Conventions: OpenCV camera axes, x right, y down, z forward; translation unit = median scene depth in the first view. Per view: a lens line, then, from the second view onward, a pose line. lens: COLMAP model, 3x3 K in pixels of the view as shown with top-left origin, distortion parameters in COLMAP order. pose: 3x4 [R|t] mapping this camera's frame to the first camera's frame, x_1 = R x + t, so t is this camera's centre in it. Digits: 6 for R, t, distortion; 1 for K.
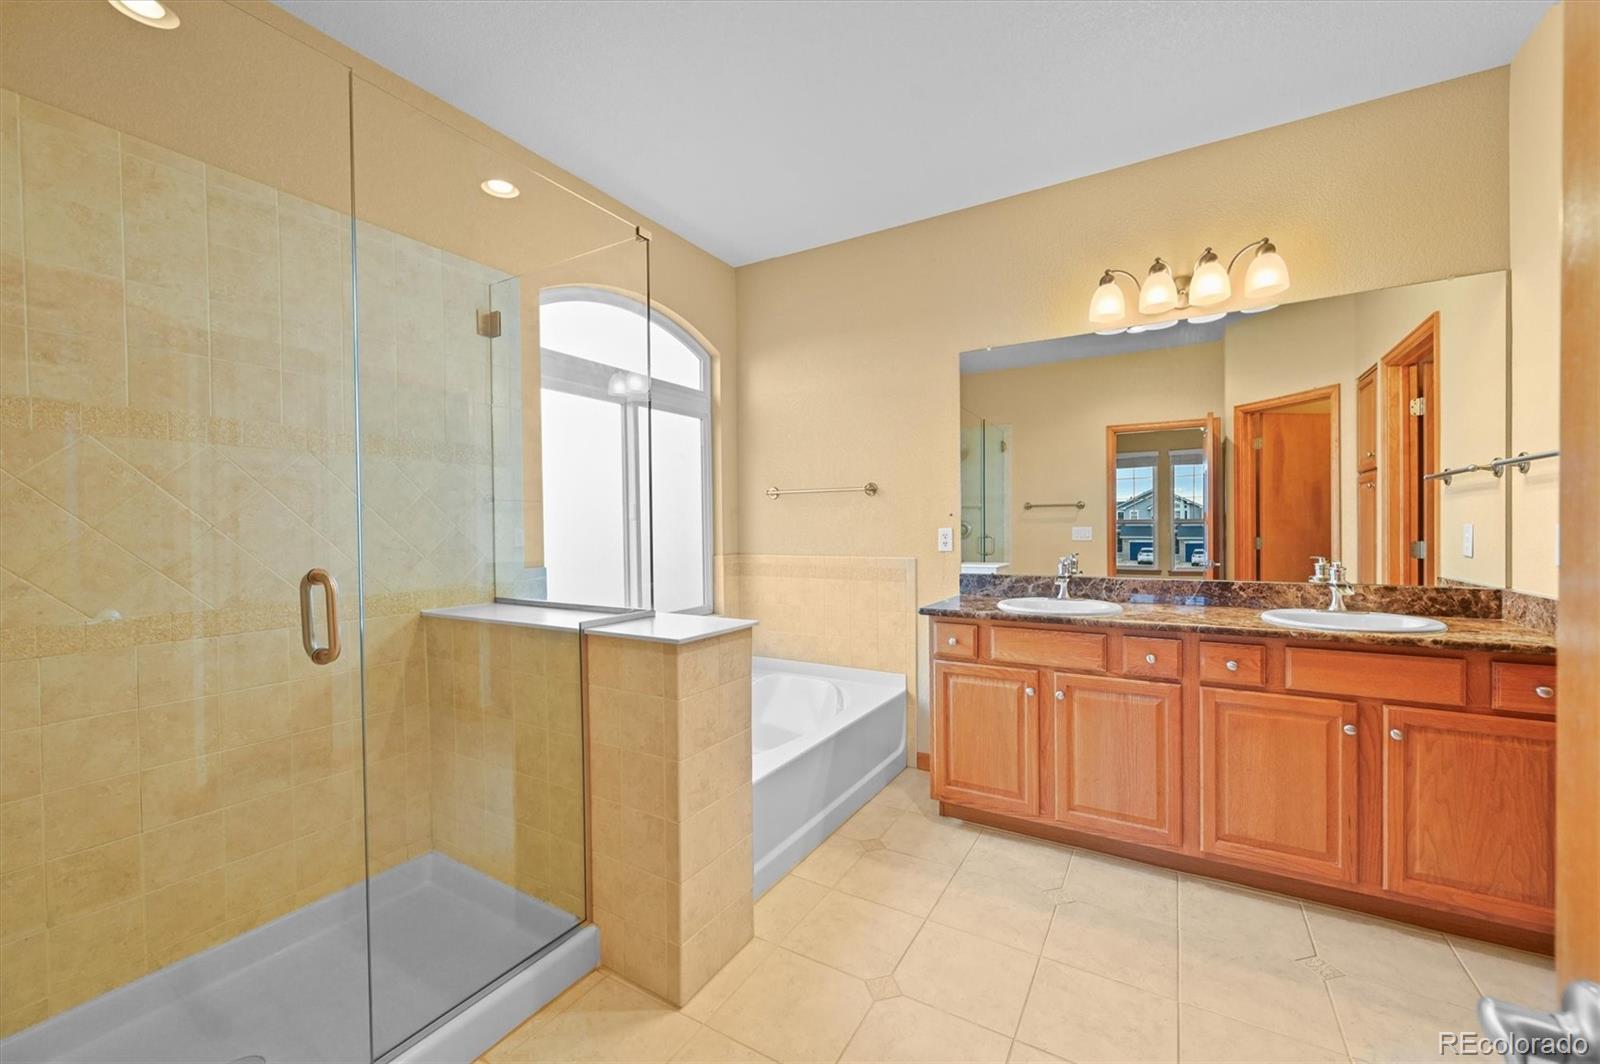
lens RADIAL K [[627.6, 0, 805.6], [0, 627.6, 533.5], [0, 0, 1]] dist [-0.001133, 0.000332]
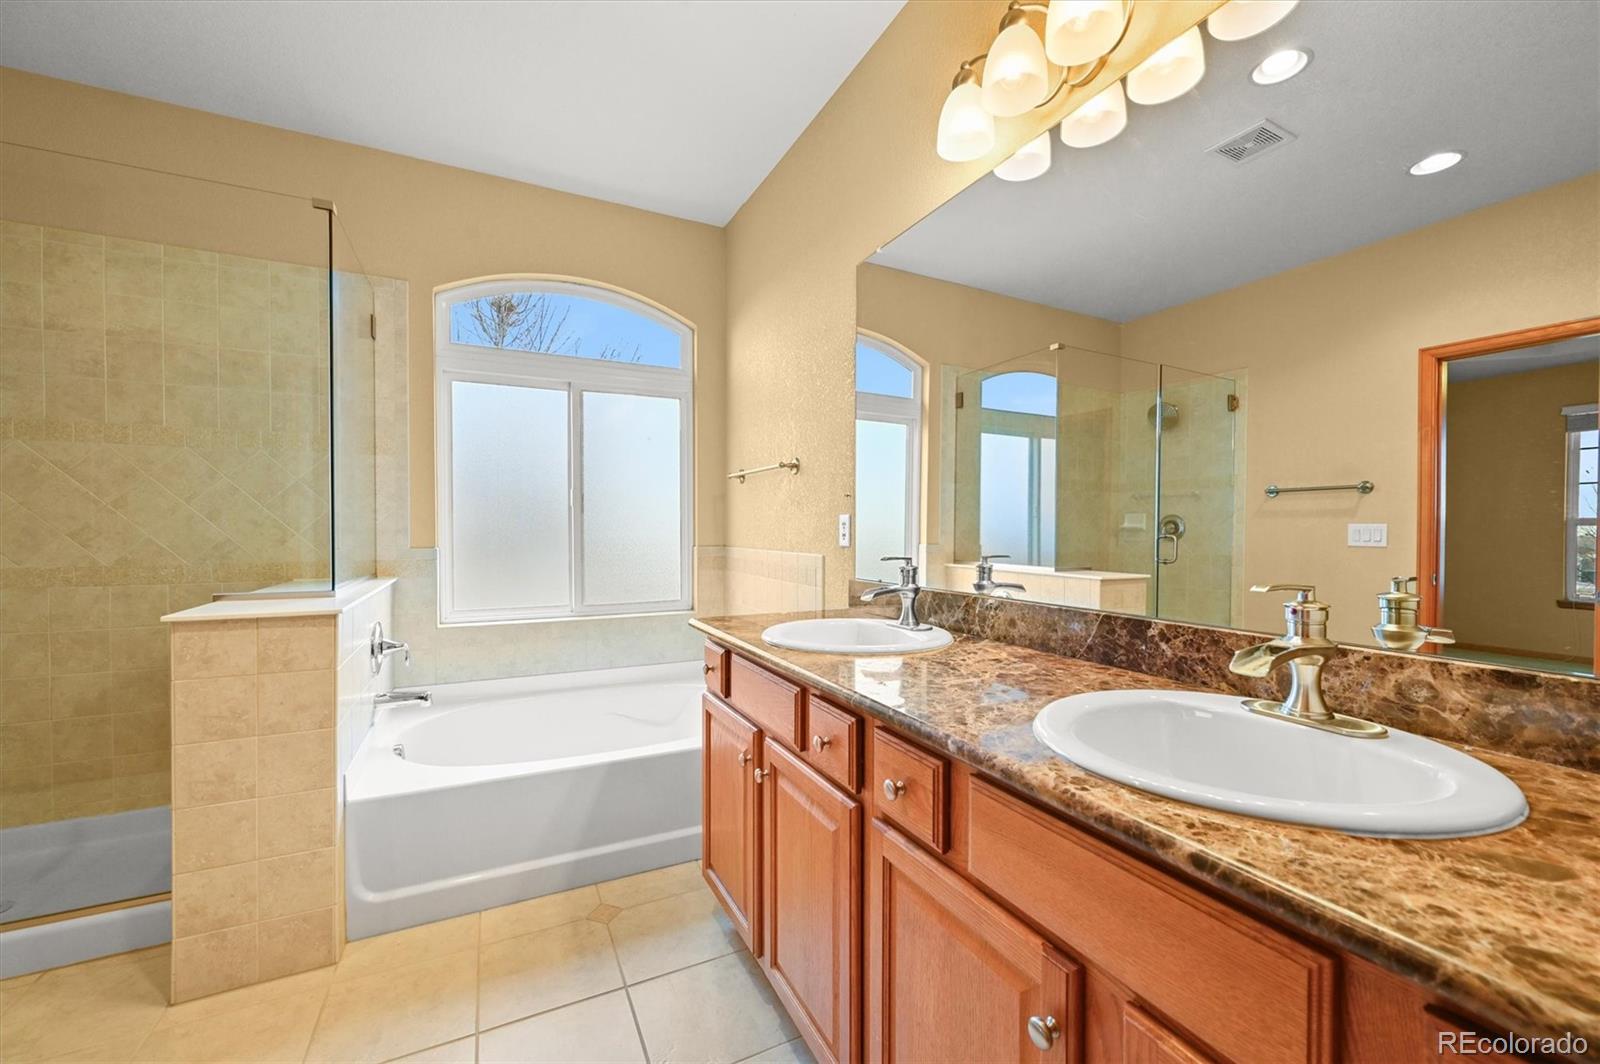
lens RADIAL K [[627.6, 0, 805.6], [0, 627.6, 533.5], [0, 0, 1]] dist [-0.001133, 0.000332]
pose [[0.840505, 0.016191, -0.541562, 0.972050], [-0.017196, 0.999847, 0.003204, 0.020096], [0.541531, 0.006620, 0.840654, 0.628867]]
